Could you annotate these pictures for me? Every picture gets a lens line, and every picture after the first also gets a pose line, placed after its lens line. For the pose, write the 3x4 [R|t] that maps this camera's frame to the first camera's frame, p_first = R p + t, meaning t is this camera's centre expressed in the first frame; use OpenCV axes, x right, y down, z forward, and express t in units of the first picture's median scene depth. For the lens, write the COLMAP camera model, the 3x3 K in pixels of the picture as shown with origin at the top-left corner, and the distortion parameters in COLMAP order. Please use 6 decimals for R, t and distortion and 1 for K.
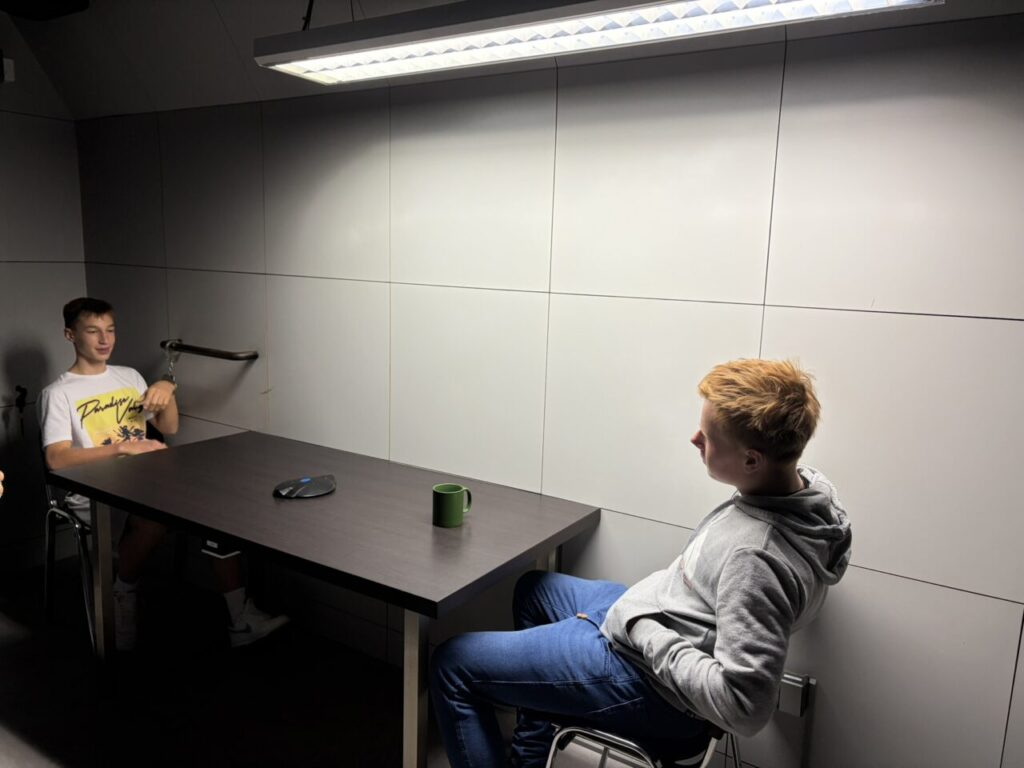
lens RADIAL K [[766.5, 0, 515.4], [0, 766.5, 388.4], [0, 0, 1]] dist [0.021035, -0.025322]
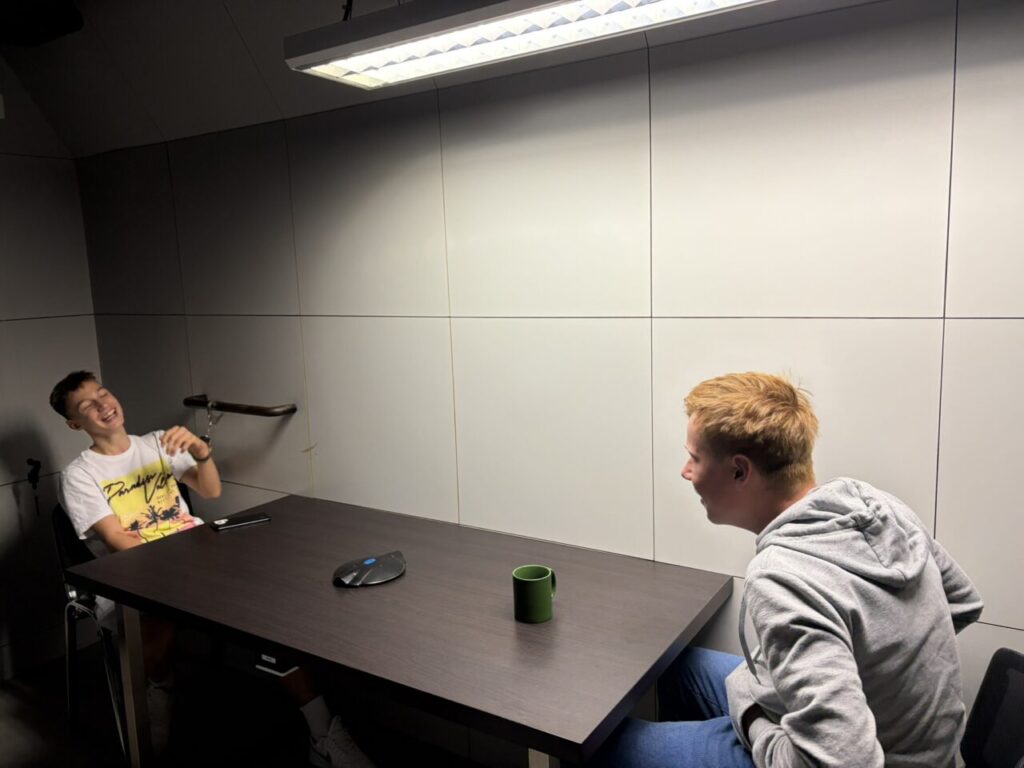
lens RADIAL K [[766.5, 0, 507.3], [0, 766.5, 377.3], [0, 0, 1]] dist [0.021035, -0.025322]
pose [[0.997515, -0.067683, -0.019586, -0.102566], [0.067088, 0.997308, -0.029608, -0.047971], [0.021538, 0.028221, 0.999370, 0.180267]]
